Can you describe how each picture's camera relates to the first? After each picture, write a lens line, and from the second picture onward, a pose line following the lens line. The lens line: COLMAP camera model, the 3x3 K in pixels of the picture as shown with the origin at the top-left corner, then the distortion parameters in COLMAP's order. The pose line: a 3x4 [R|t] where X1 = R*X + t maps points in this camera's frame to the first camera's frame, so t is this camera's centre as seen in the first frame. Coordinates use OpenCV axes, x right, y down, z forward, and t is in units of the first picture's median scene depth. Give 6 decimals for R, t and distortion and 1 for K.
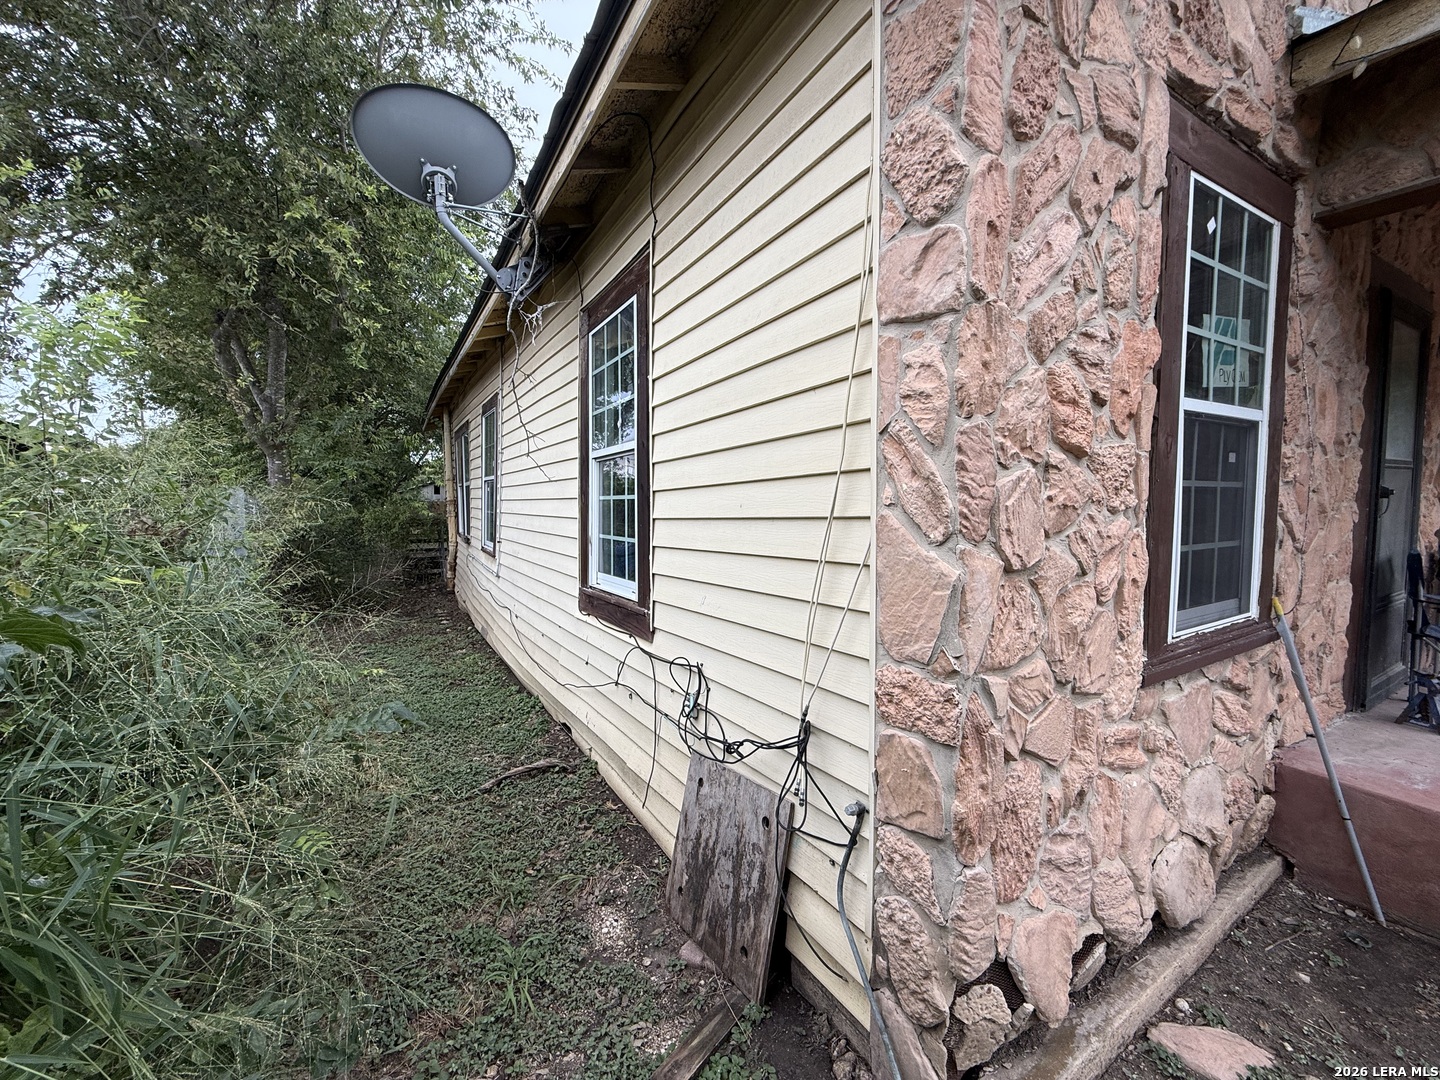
lens RADIAL K [[569.9, 0, 715.1], [0, 569.9, 538.4], [0, 0, 1]] dist [0.002804, -0.000717]
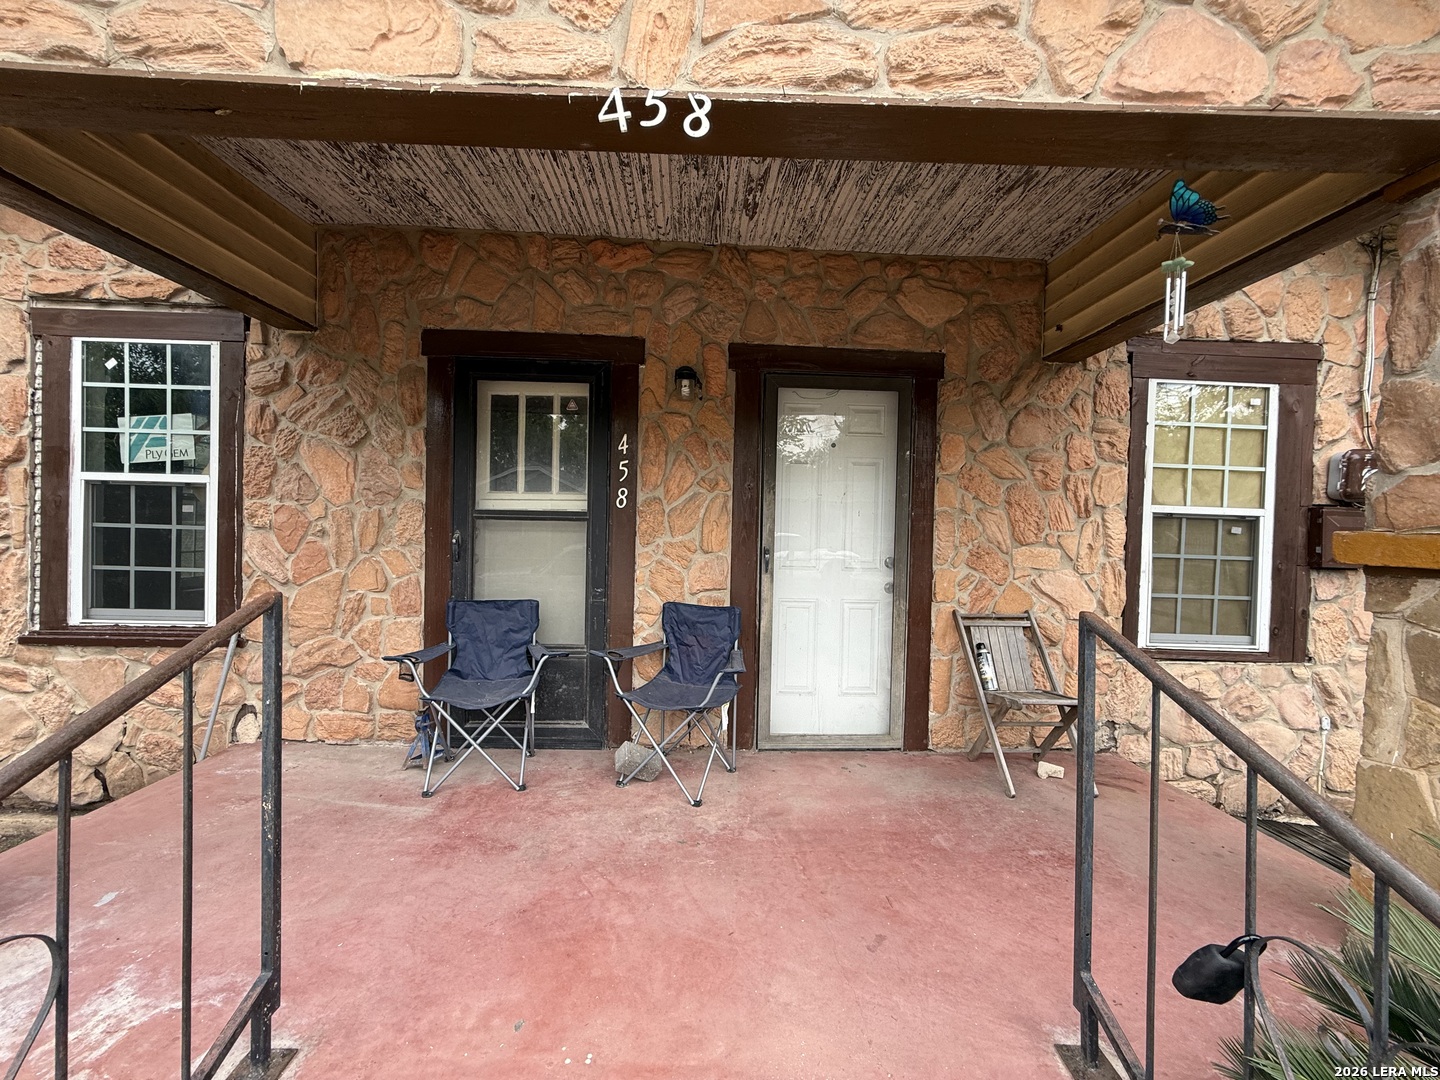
lens RADIAL K [[569.9, 0, 715.1], [0, 569.9, 538.4], [0, 0, 1]] dist [0.002804, -0.000717]
pose [[0.882055, 0.039455, -0.469491, 3.112407], [-0.064041, 0.997279, -0.036507, -0.112833], [0.466773, 0.062268, 0.882182, 0.413053]]
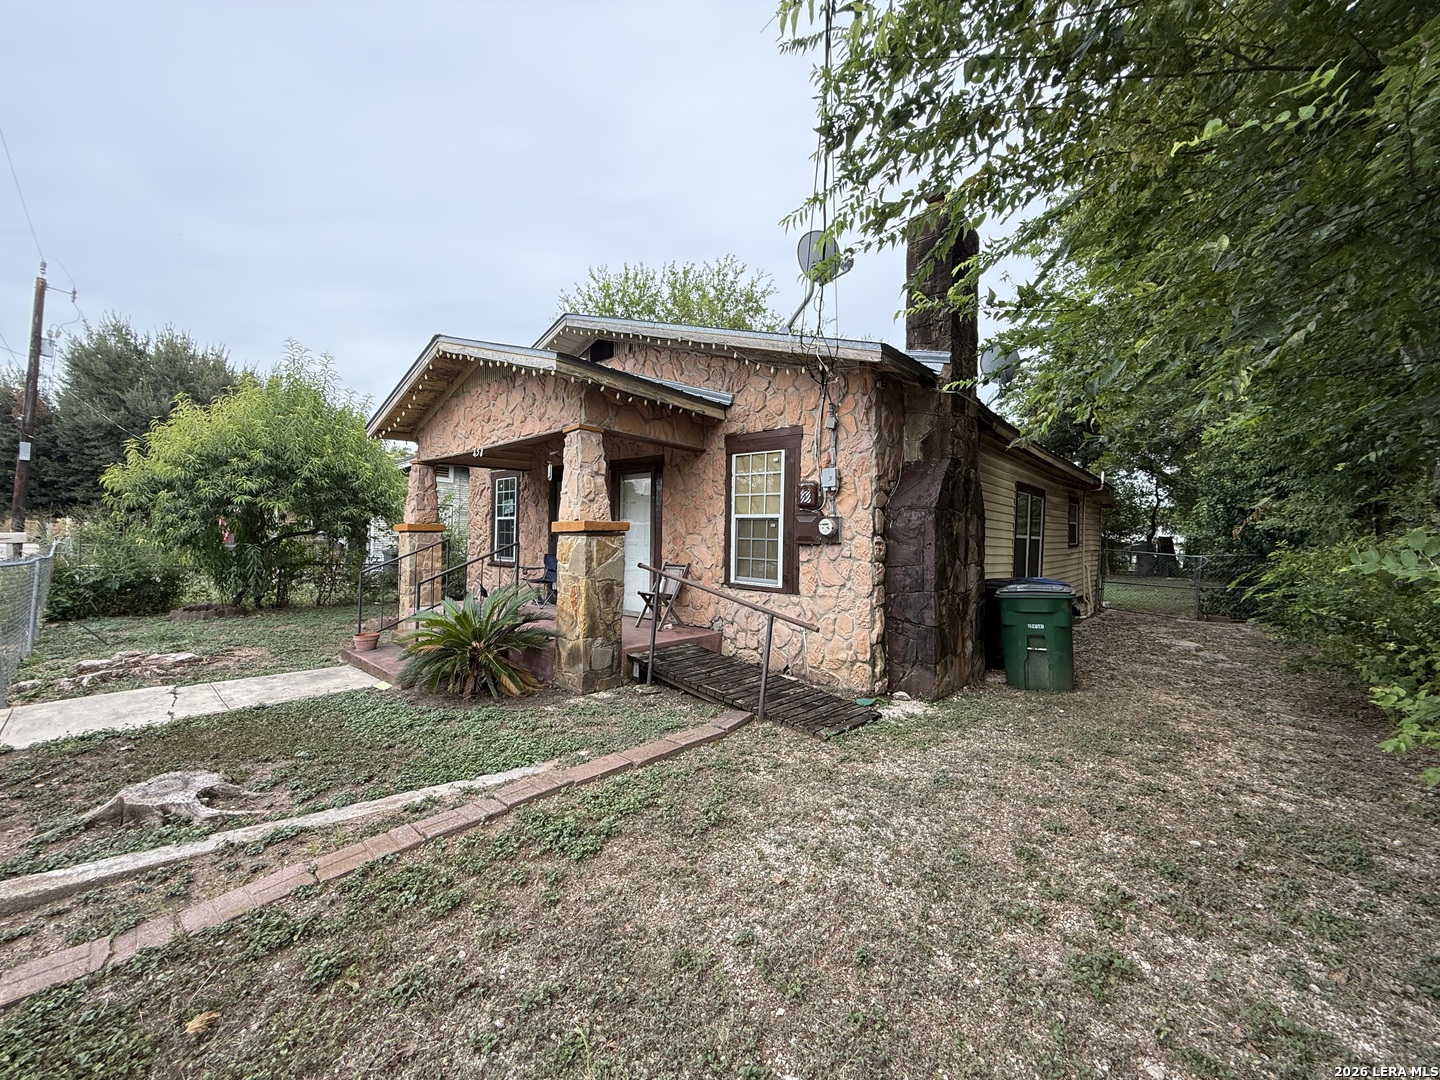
lens RADIAL K [[569.9, 0, 715.1], [0, 569.9, 538.4], [0, 0, 1]] dist [0.002804, -0.000717]
pose [[0.301453, 0.021441, -0.953240, 6.798735], [-0.078767, 0.996890, -0.002486, -0.188673], [0.950222, 0.075833, 0.302204, 1.336154]]
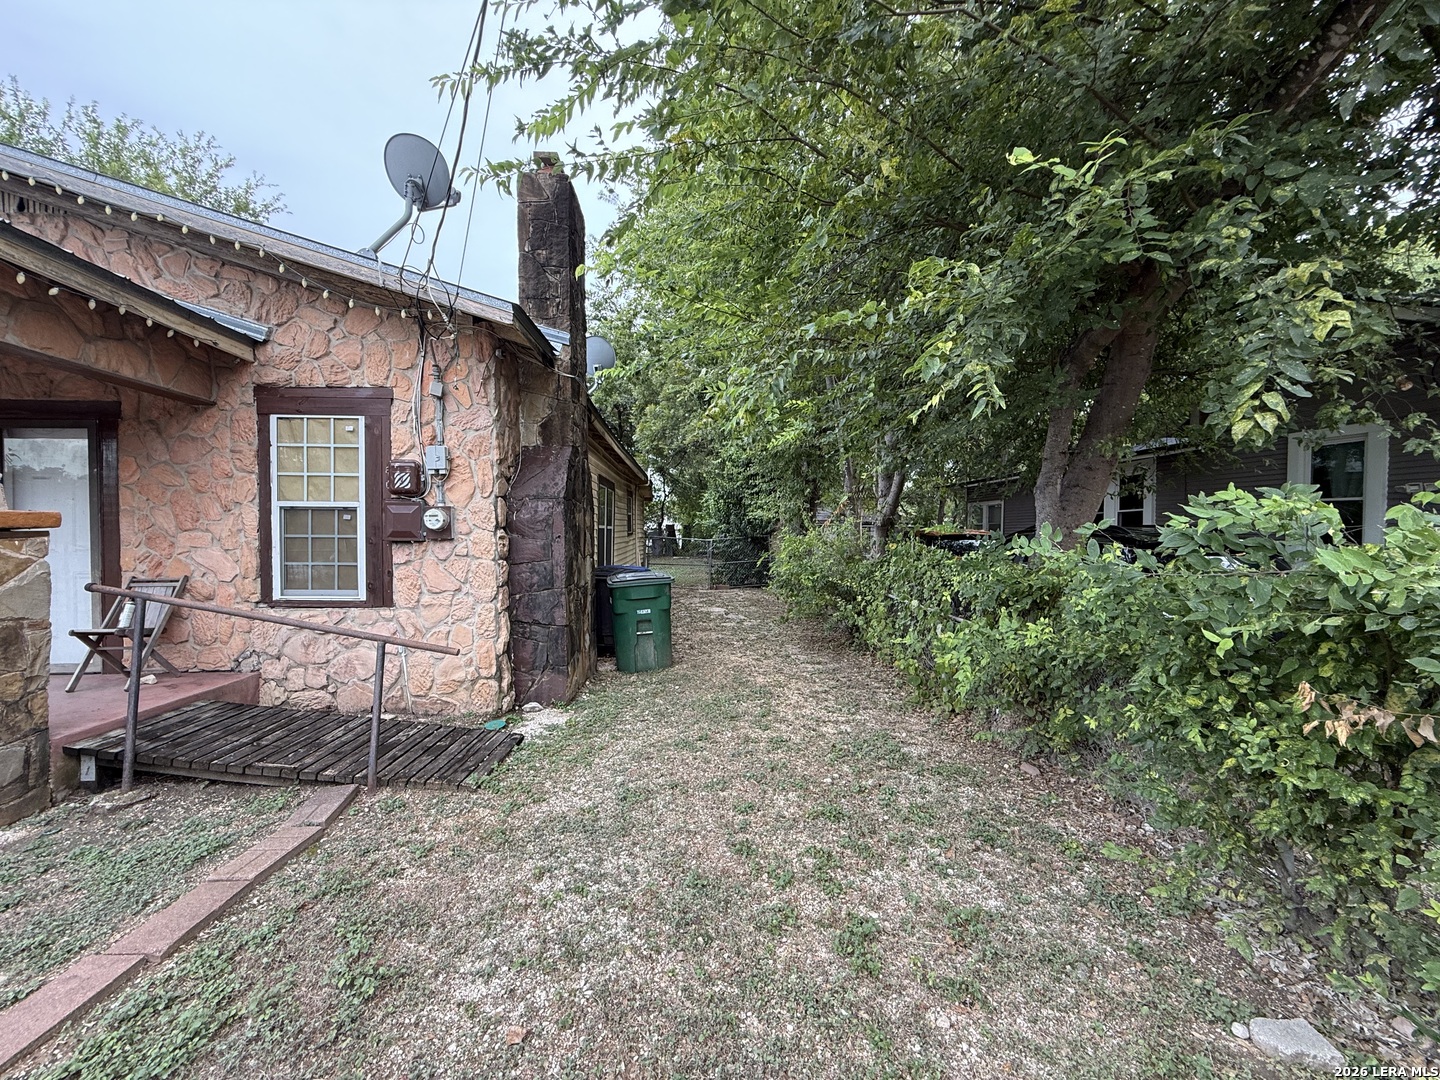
lens RADIAL K [[569.9, 0, 715.1], [0, 569.9, 538.4], [0, 0, 1]] dist [0.002804, -0.000717]
pose [[0.878525, 0.018713, -0.477329, 6.300729], [-0.038911, 0.998715, -0.032463, -0.189192], [0.476108, 0.047093, 0.878125, 1.250834]]
